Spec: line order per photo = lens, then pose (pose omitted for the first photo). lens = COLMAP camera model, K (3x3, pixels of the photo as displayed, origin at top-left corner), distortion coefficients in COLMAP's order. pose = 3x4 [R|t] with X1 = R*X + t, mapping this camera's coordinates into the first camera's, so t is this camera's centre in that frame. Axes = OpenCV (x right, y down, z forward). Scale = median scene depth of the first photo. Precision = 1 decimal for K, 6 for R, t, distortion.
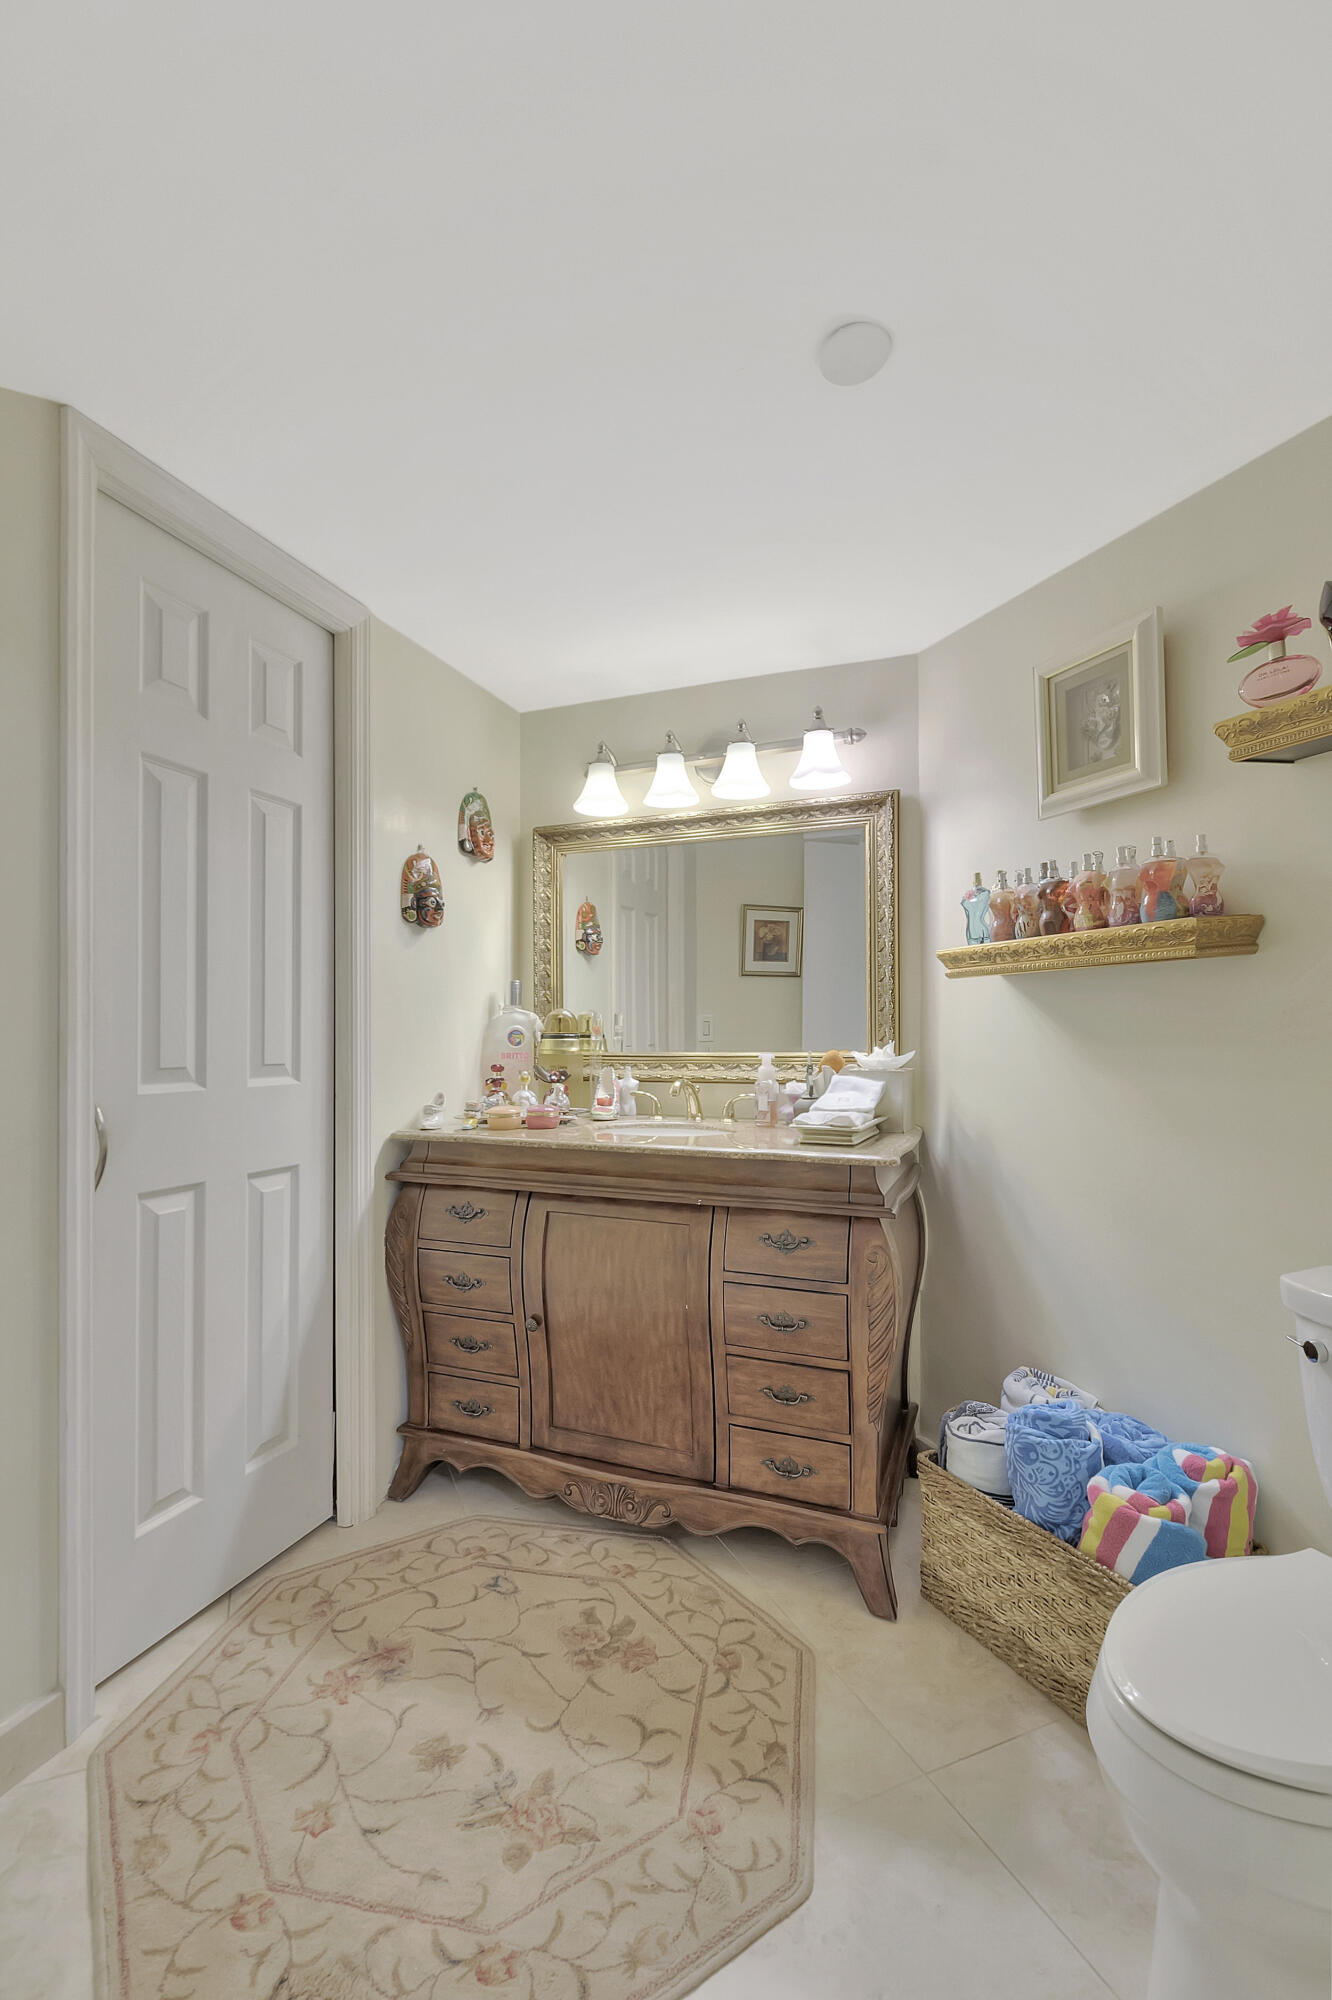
lens RADIAL K [[895.2, 0, 666.0], [0, 895.2, 1000.0], [0, 0, 1]] dist [0.002105, -0.002498]
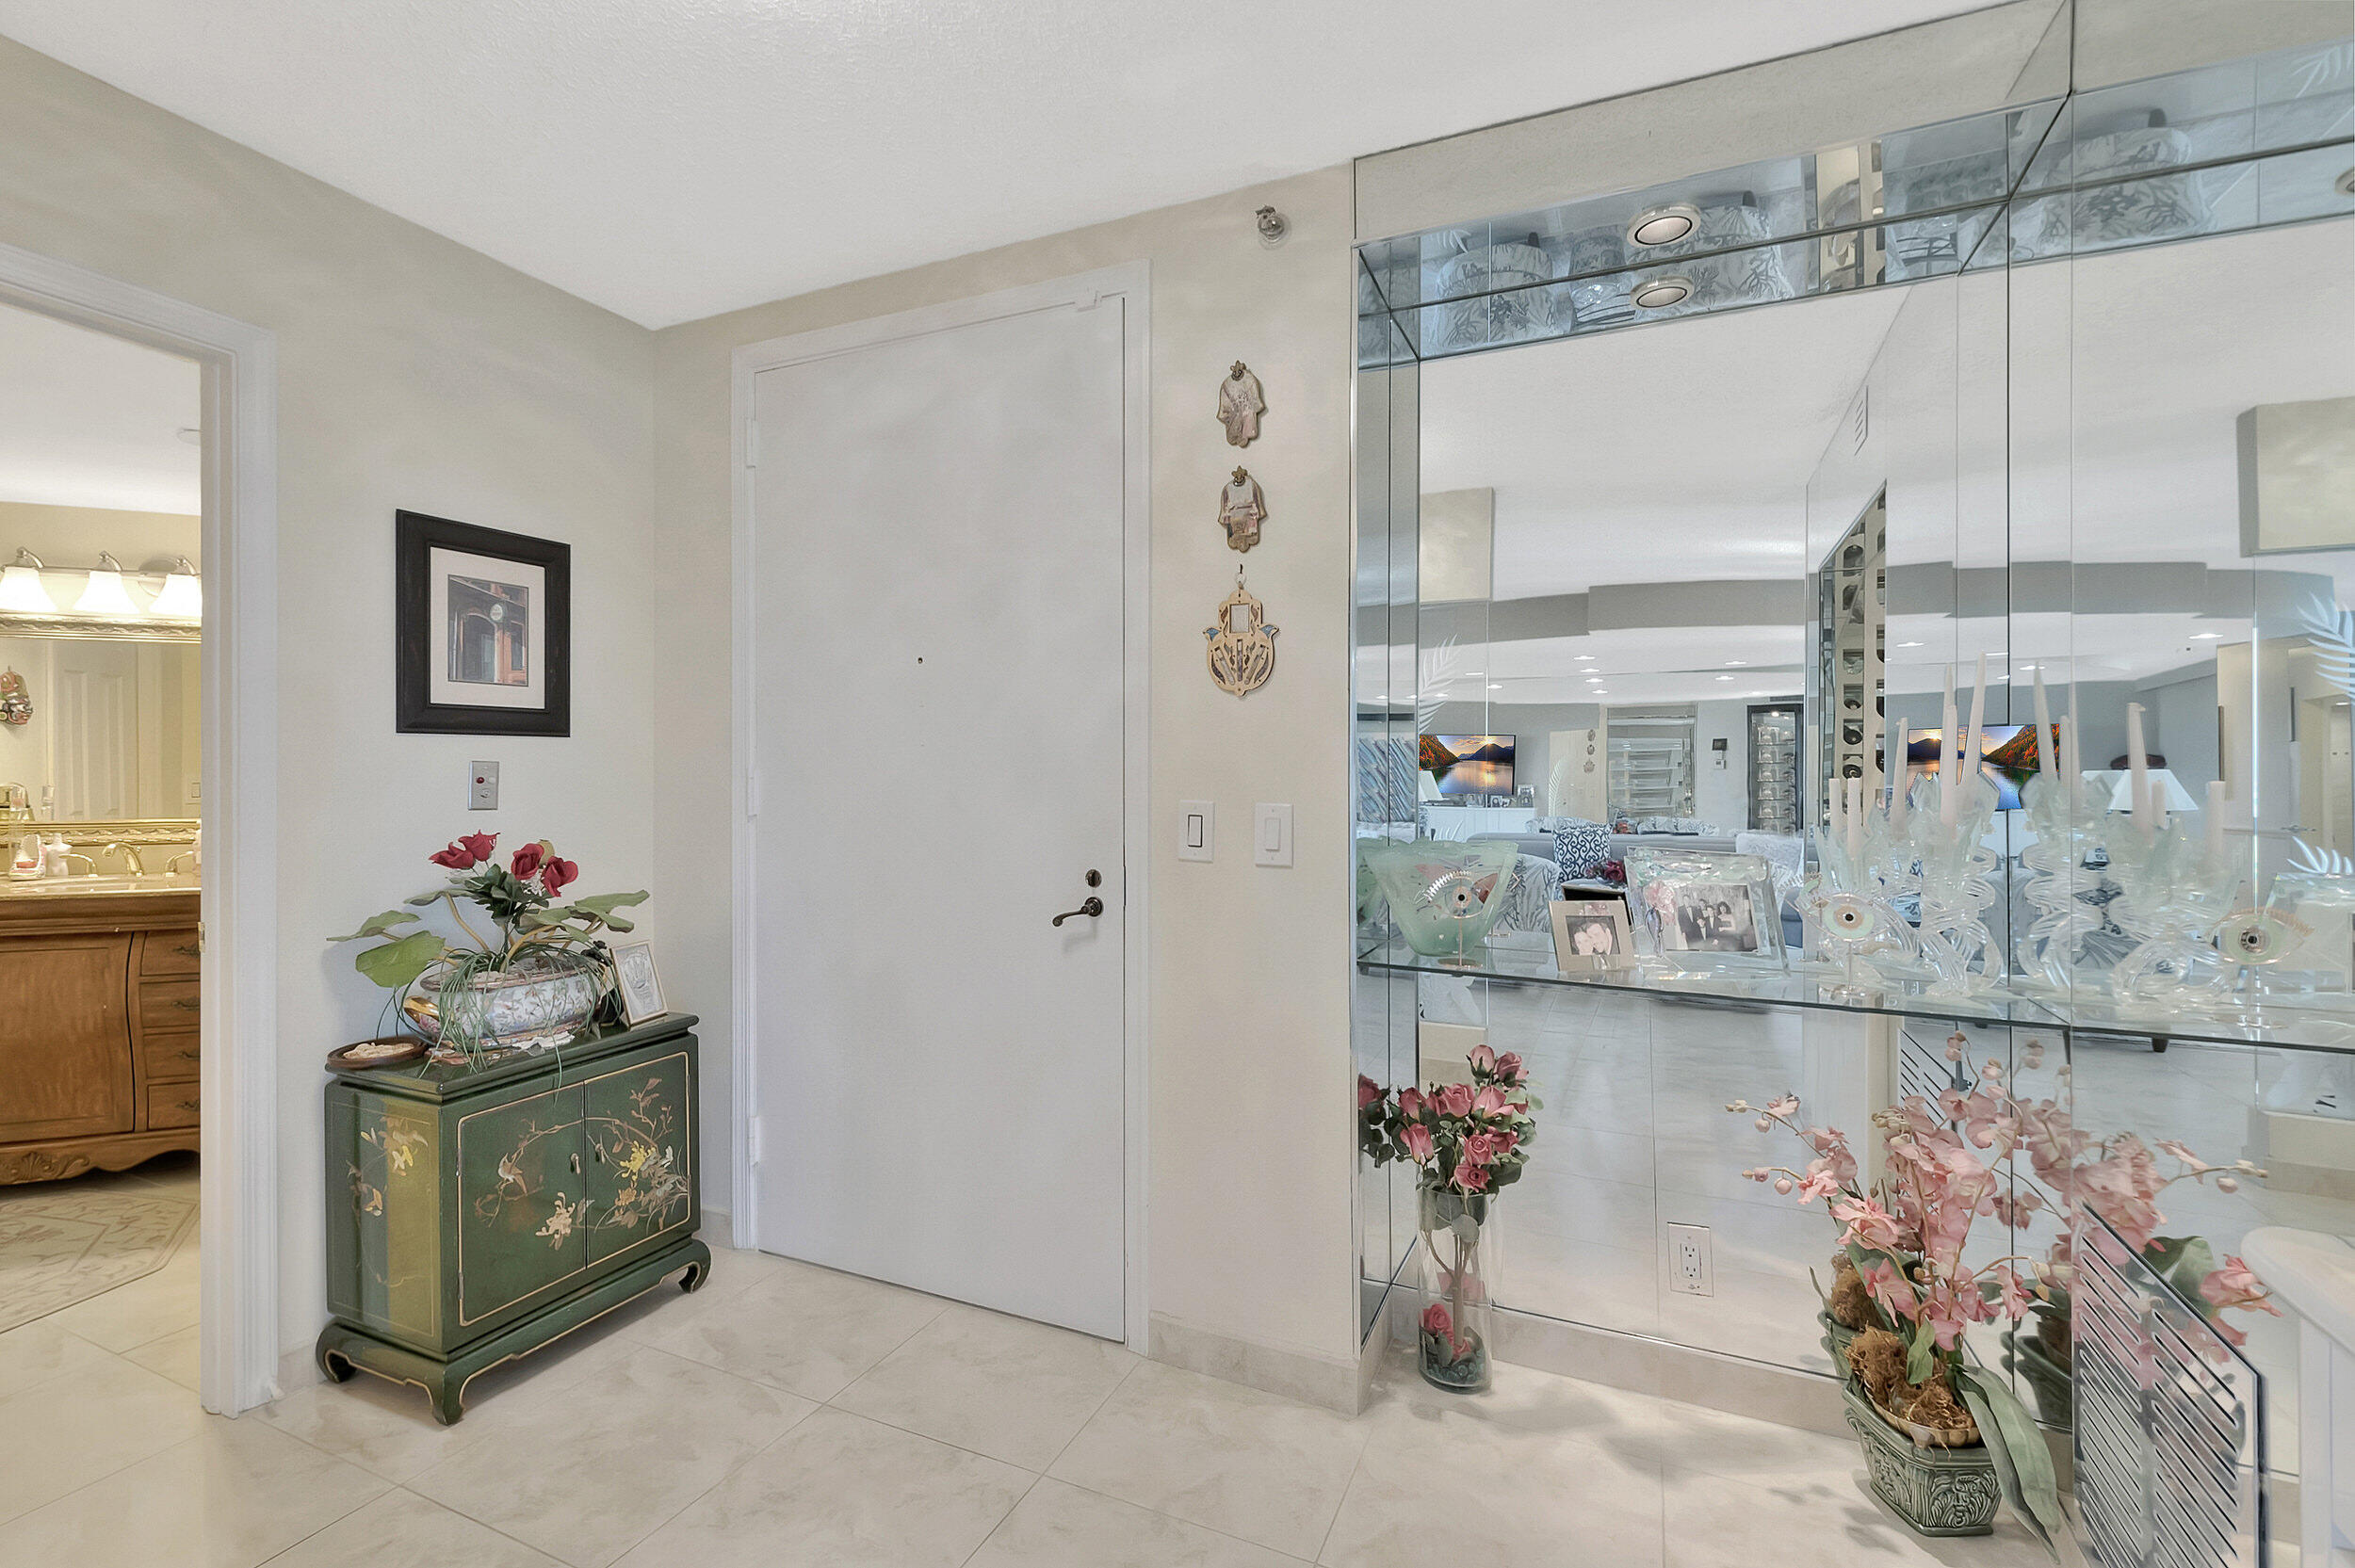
lens RADIAL K [[1054.0, 0, 1165.8], [0, 1054.0, 773.8], [0, 0, 1]] dist [0.002105, -0.002498]
pose [[0.748558, 0.002949, 0.663063, 0.130448], [-0.023824, 0.999464, 0.022451, -0.068172], [-0.662641, -0.032603, 0.748227, -0.980463]]
